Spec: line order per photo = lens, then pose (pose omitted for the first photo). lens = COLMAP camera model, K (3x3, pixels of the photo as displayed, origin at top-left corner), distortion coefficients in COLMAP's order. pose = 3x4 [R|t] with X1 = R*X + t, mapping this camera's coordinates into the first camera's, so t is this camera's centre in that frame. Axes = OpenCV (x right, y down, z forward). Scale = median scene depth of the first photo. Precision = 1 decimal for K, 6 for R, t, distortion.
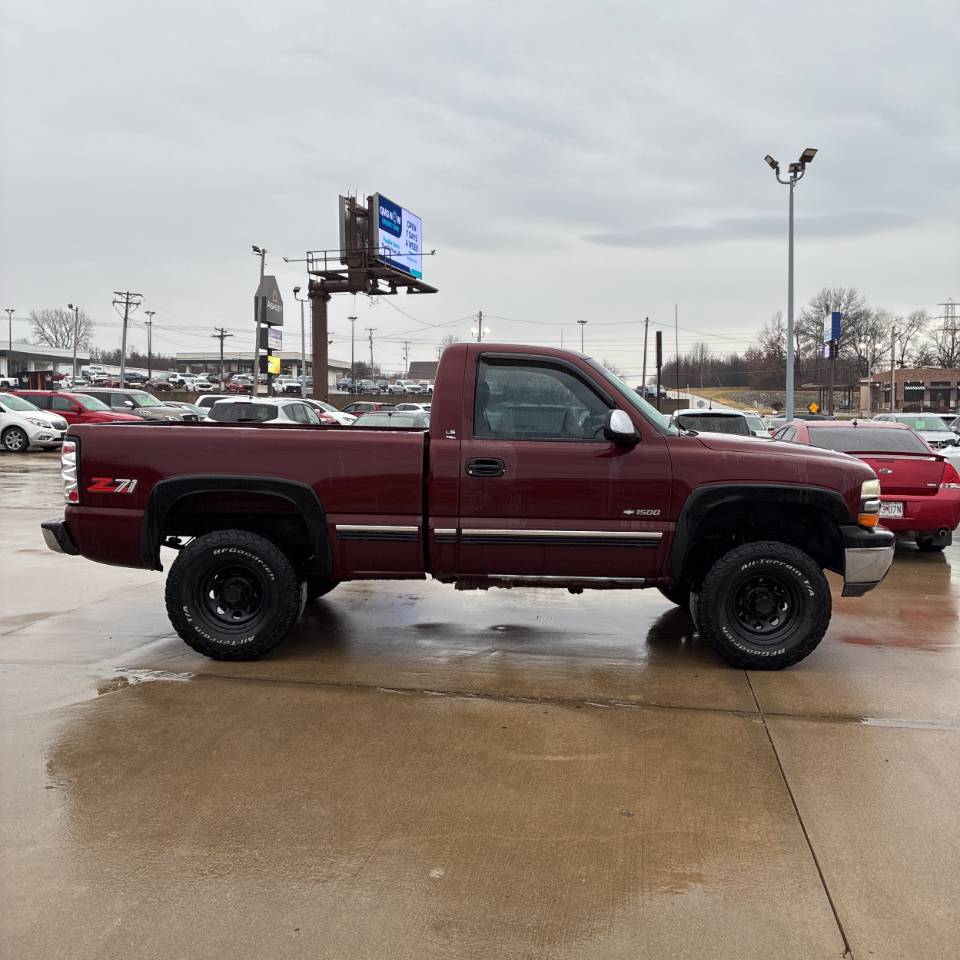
lens RADIAL K [[967.5, 0, 495.0], [0, 967.5, 479.8], [0, 0, 1]] dist [0.029133, 0.000000]
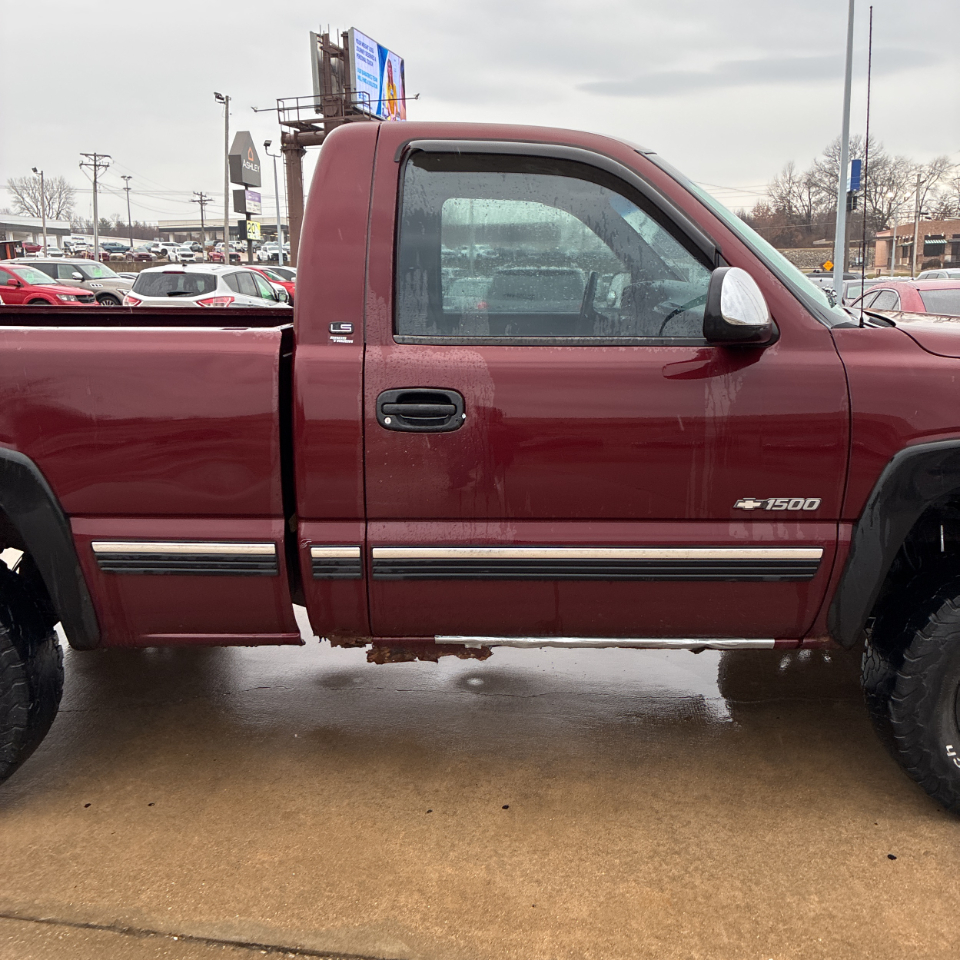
lens RADIAL K [[967.5, 0, 479.4], [0, 967.5, 479.6], [0, 0, 1]] dist [0.029133, 0.000000]
pose [[0.999727, -0.016420, -0.016644, 0.004123], [0.018522, 0.990642, 0.135224, -0.007124], [0.014268, -0.135495, 0.990675, 0.100038]]
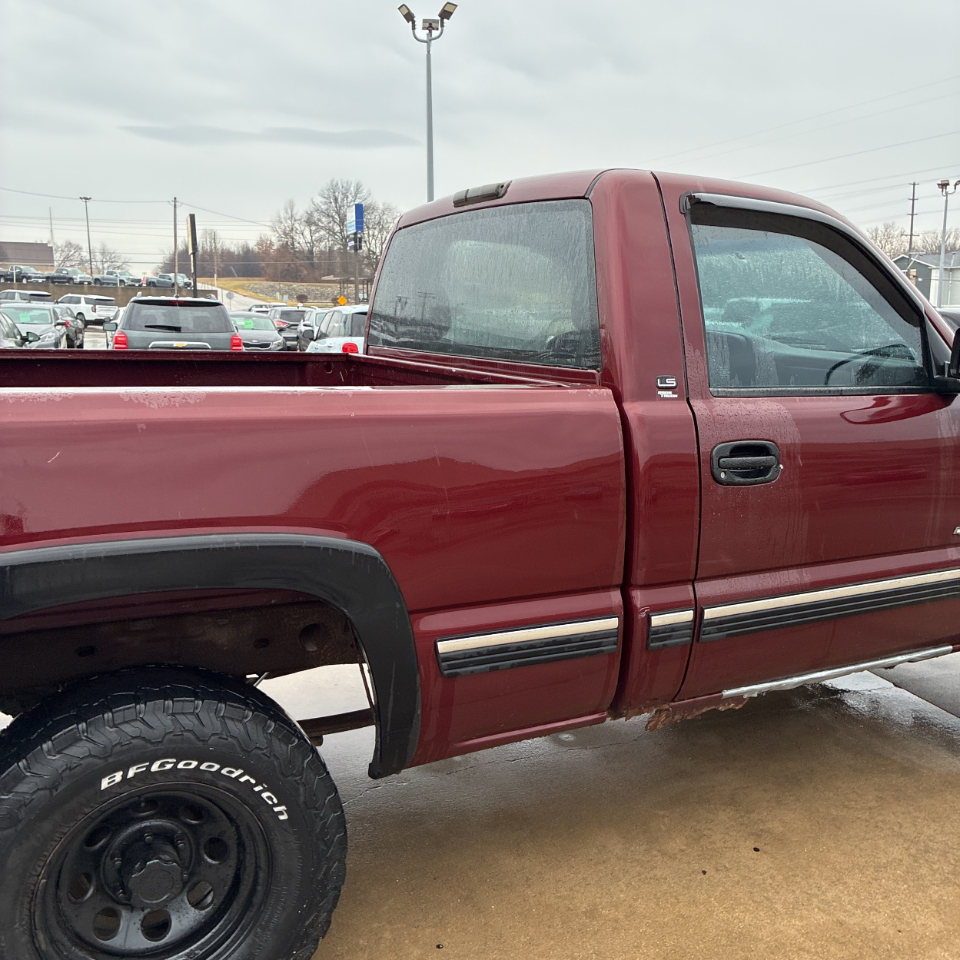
lens RADIAL K [[967.5, 0, 475.2], [0, 967.5, 474.8], [0, 0, 1]] dist [0.029133, 0.000000]
pose [[0.888097, -0.075903, 0.453346, -0.057011], [0.027907, 0.993356, 0.111647, -0.010622], [-0.458809, -0.086502, 0.884314, 0.119412]]
